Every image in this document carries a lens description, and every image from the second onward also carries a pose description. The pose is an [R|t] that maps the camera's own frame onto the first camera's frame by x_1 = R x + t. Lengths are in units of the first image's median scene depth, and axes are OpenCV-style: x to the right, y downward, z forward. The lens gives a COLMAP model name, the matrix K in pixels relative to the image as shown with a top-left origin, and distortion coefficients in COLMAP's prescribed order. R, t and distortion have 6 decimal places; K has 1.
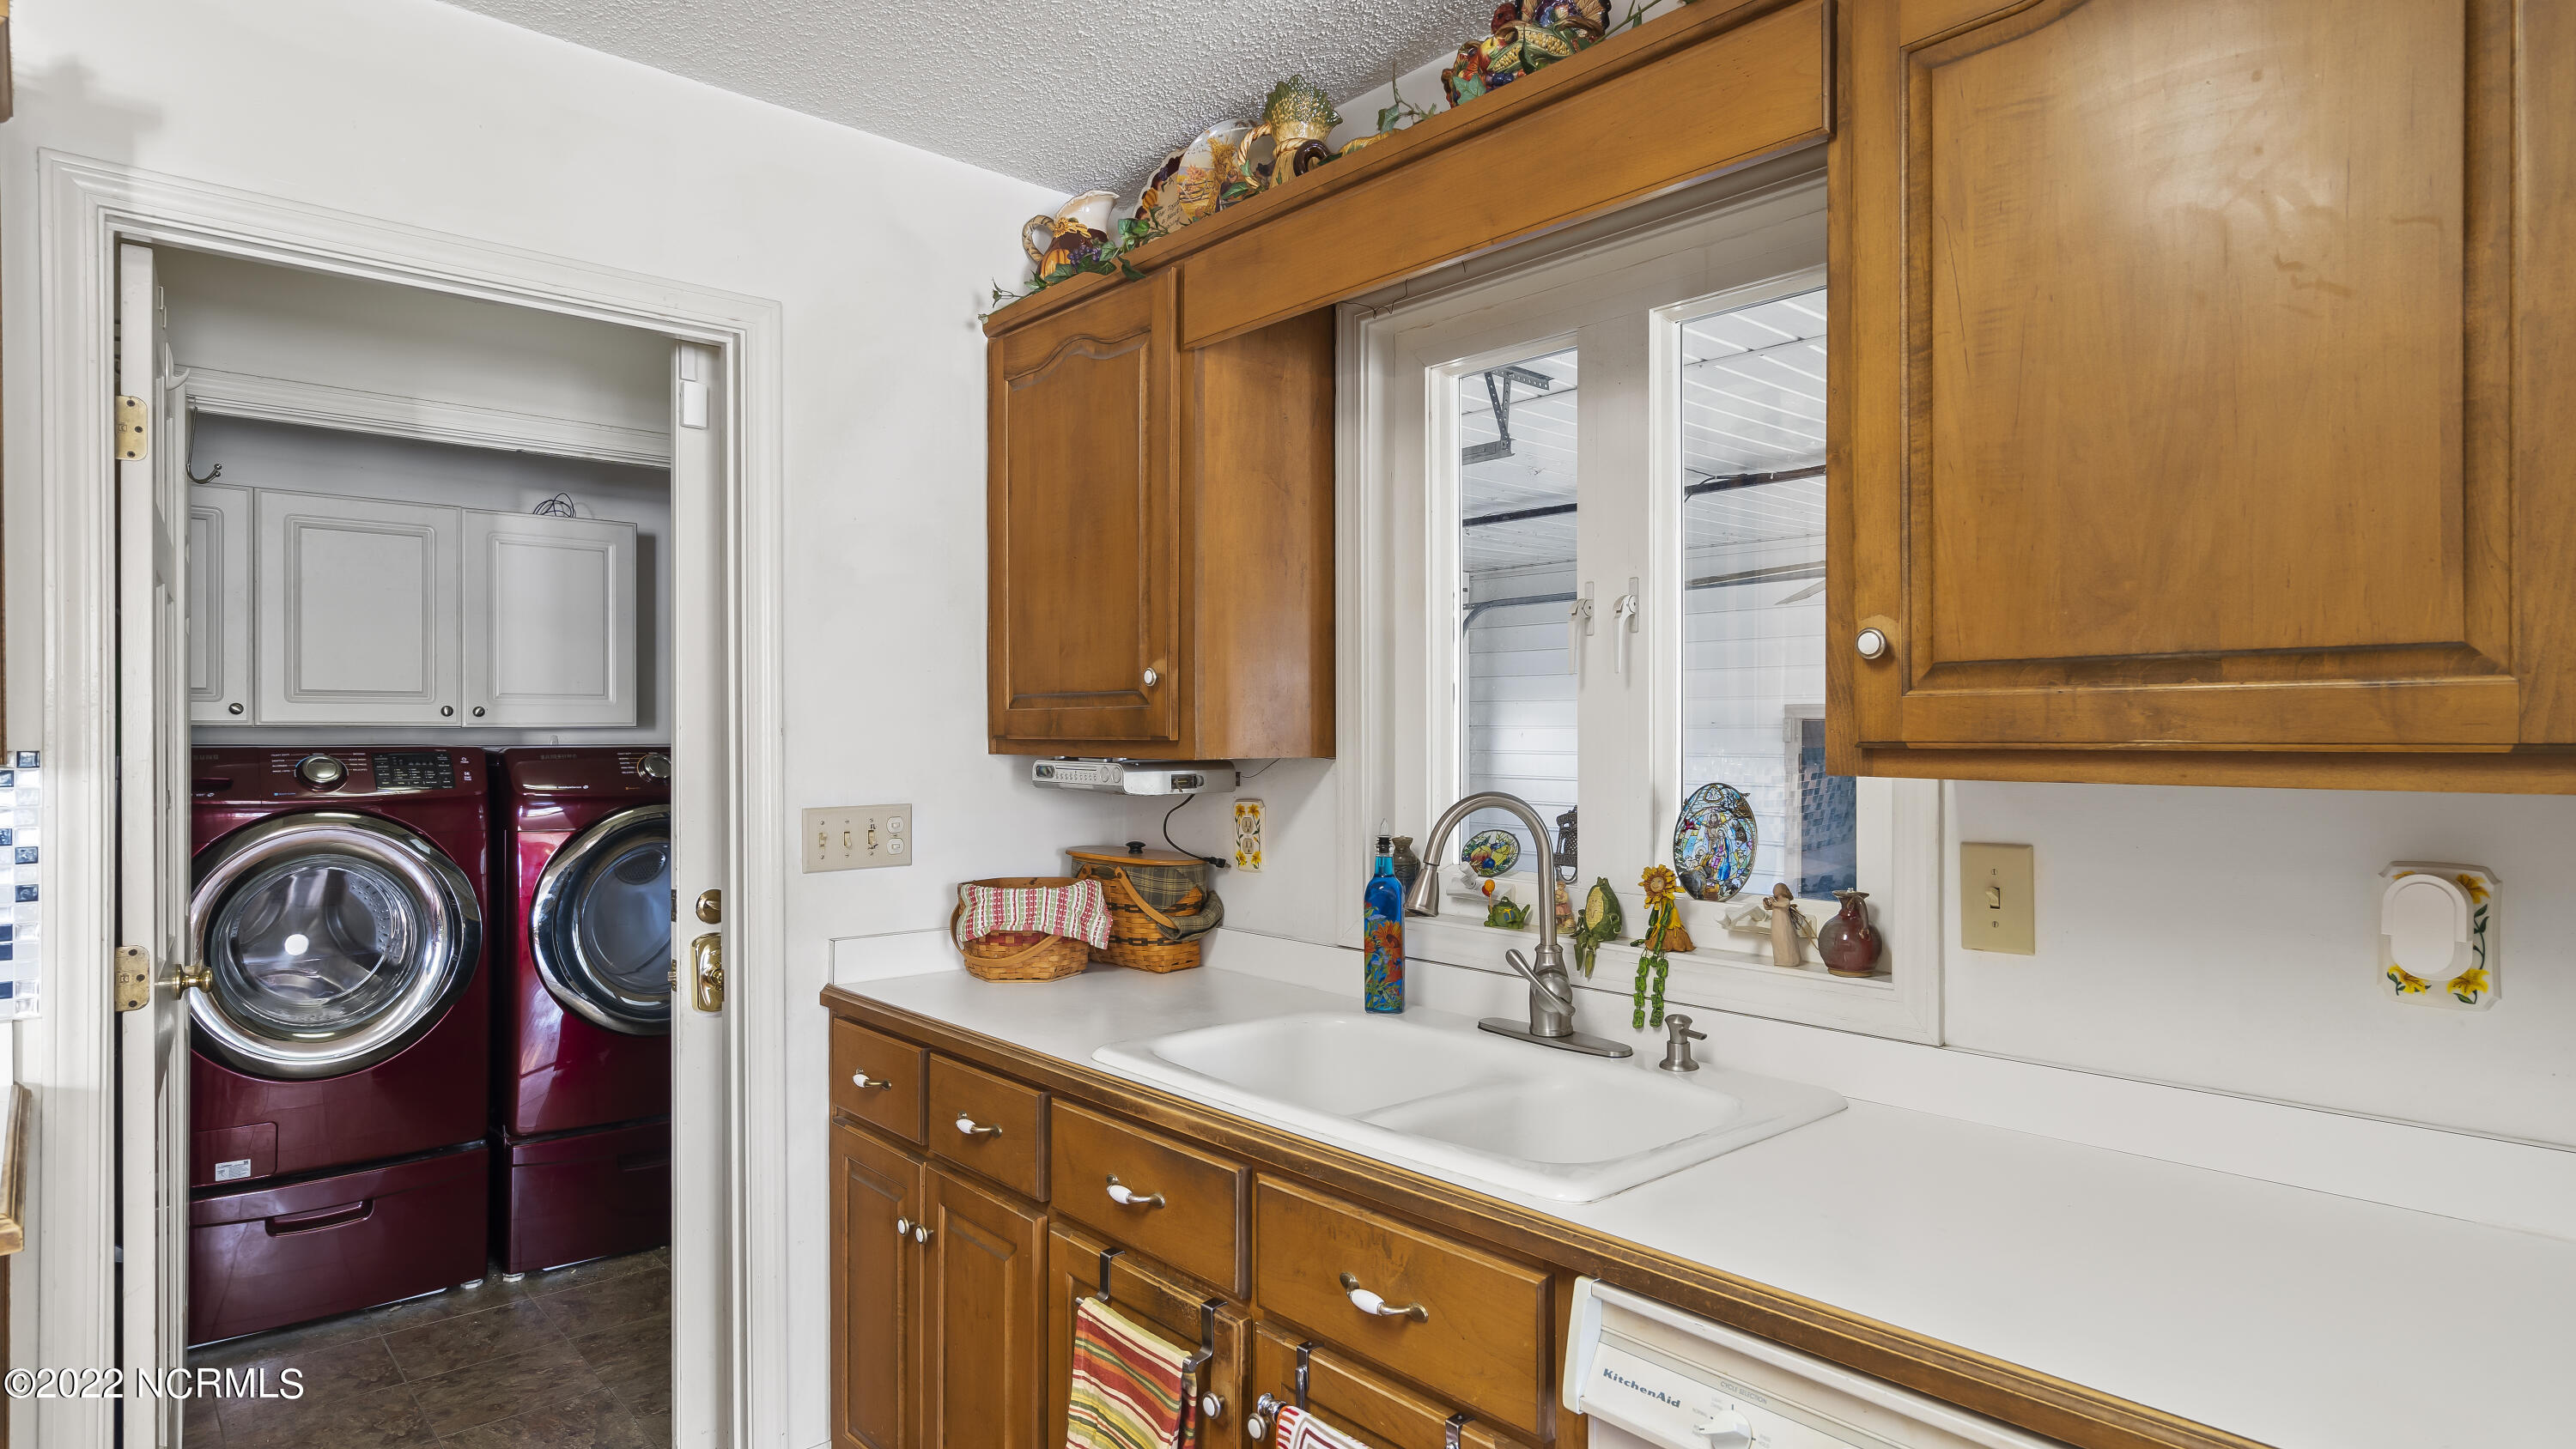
lens RADIAL K [[1398.4, 0, 1285.9], [0, 1398.4, 726.4], [0, 0, 1]] dist [0.005409, 0.001496]
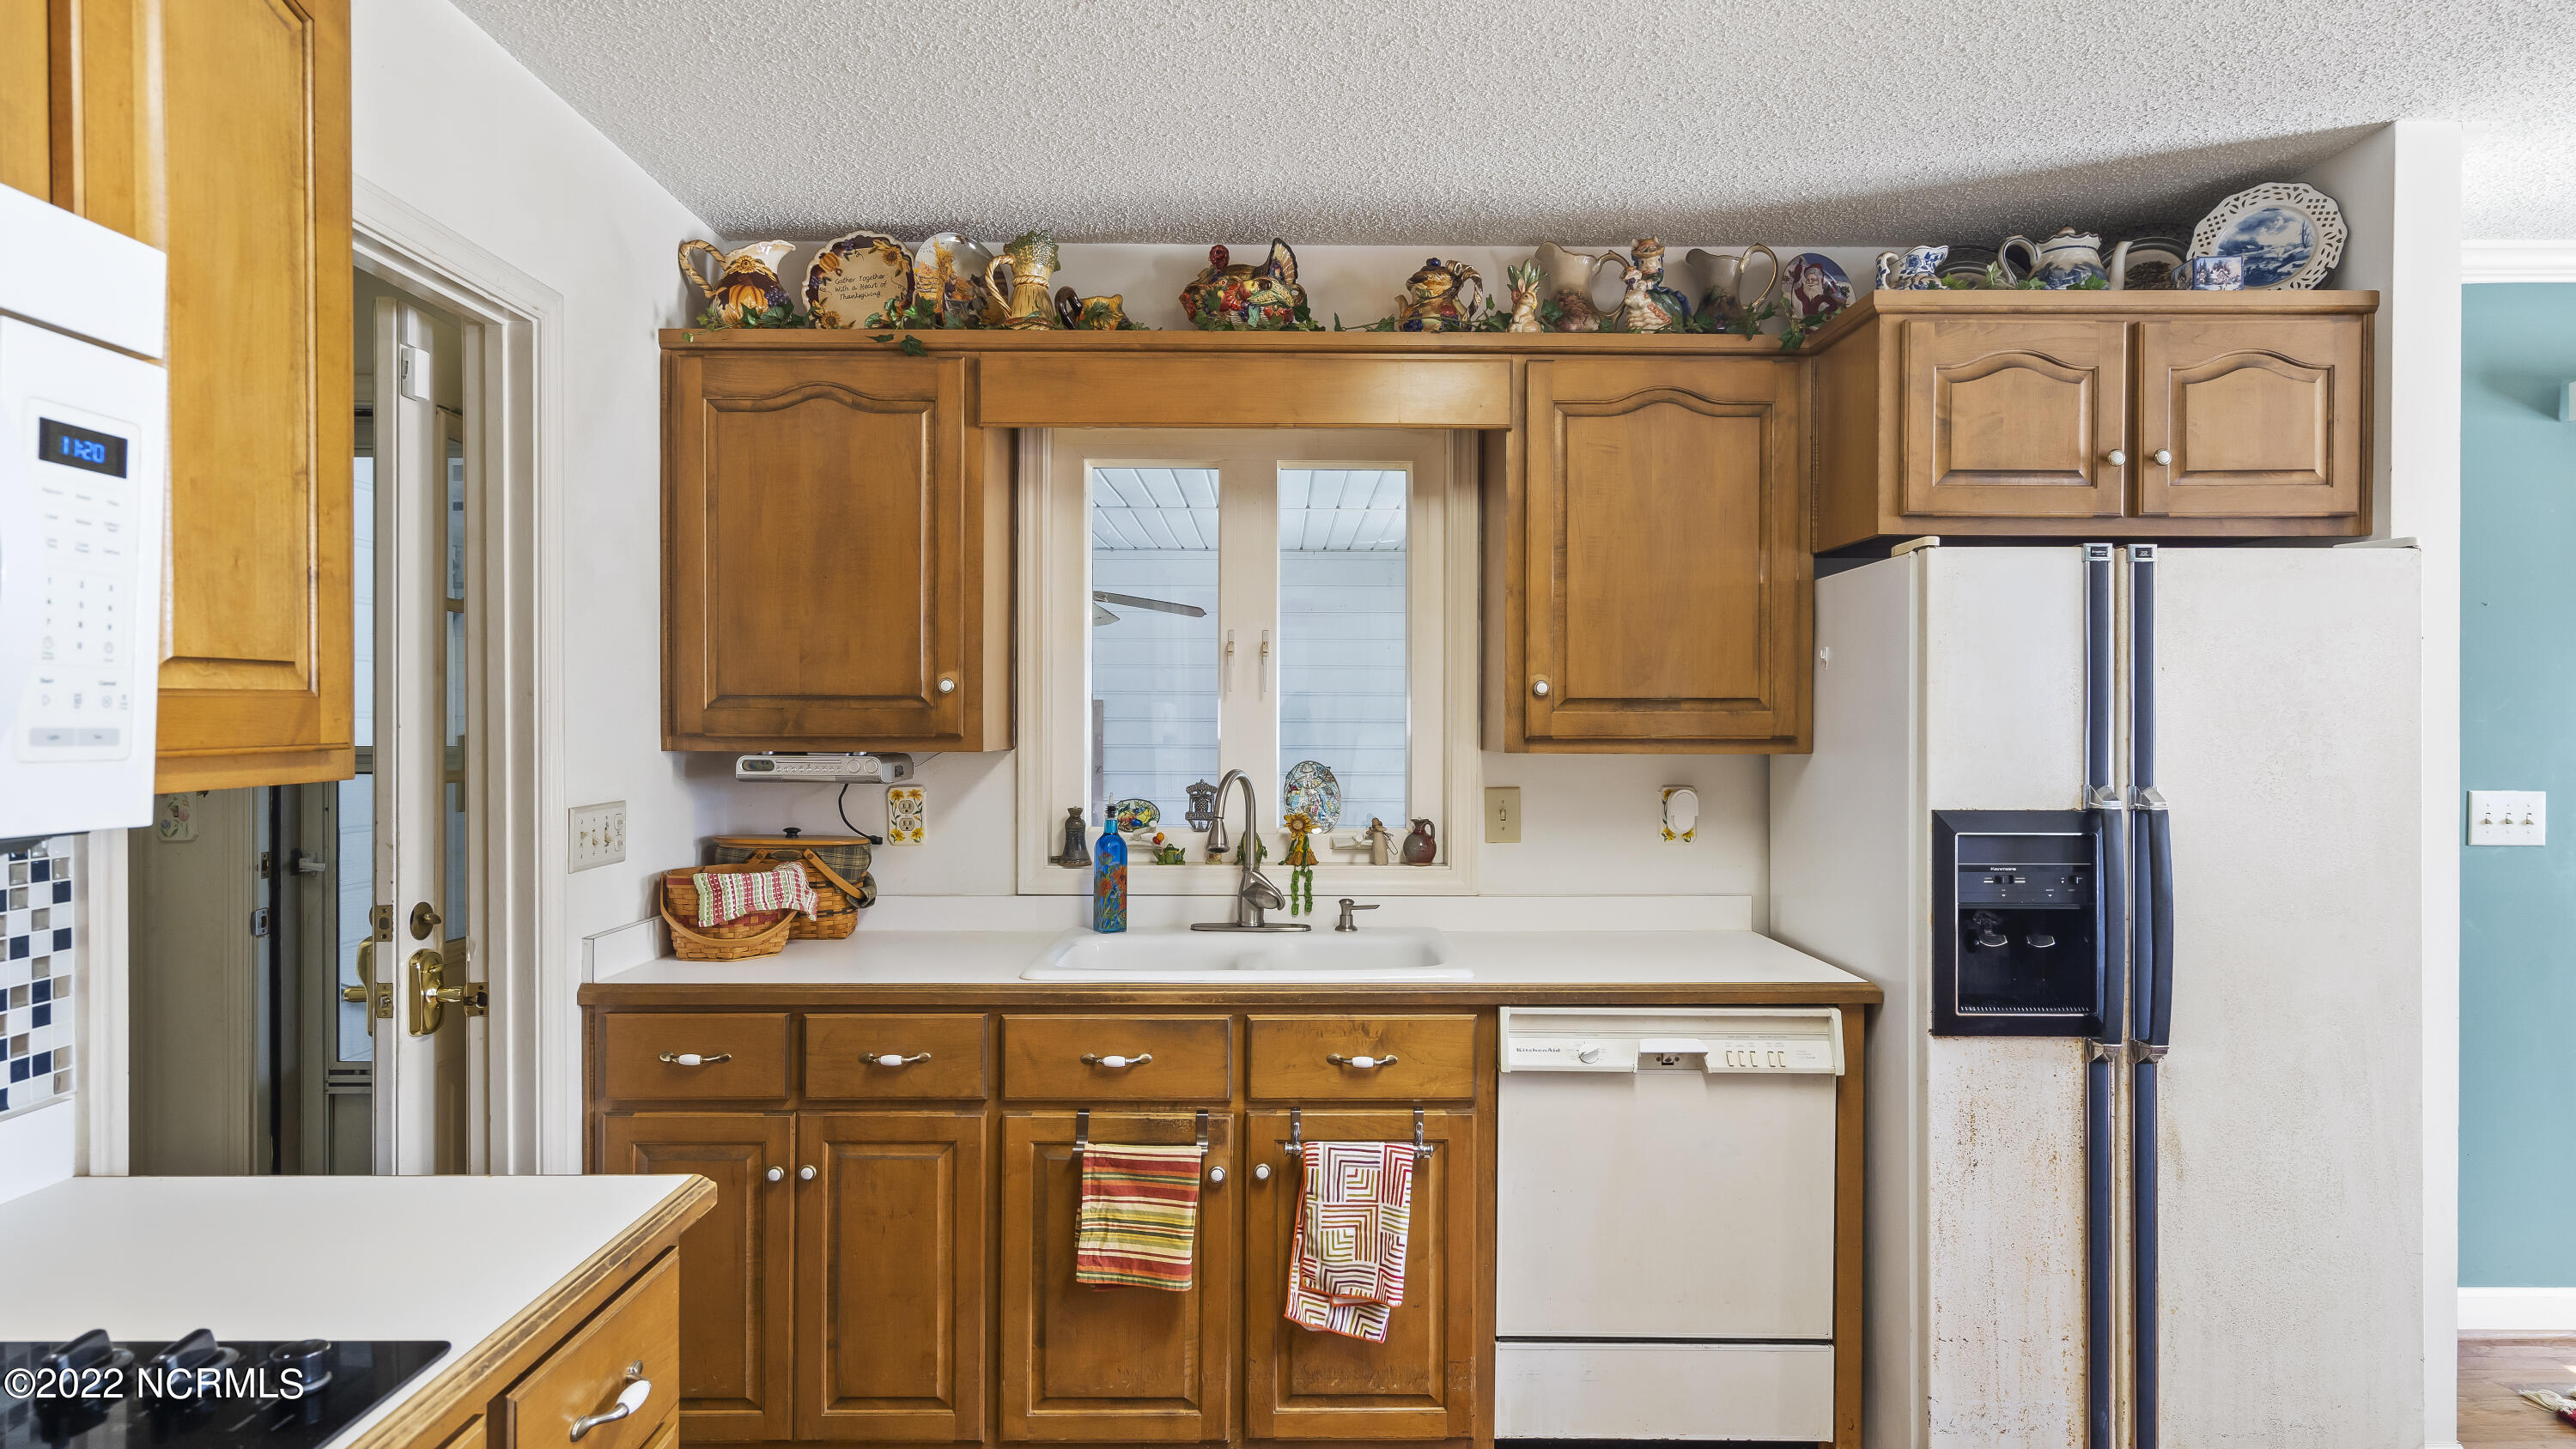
lens RADIAL K [[1398.4, 0, 1285.8], [0, 1398.4, 727.2], [0, 0, 1]] dist [0.005409, 0.001496]
pose [[0.654874, -0.001454, 0.755737, -0.933552], [-0.004898, 0.999969, 0.006167, -0.008535], [-0.755722, -0.007740, 0.654846, -0.038376]]
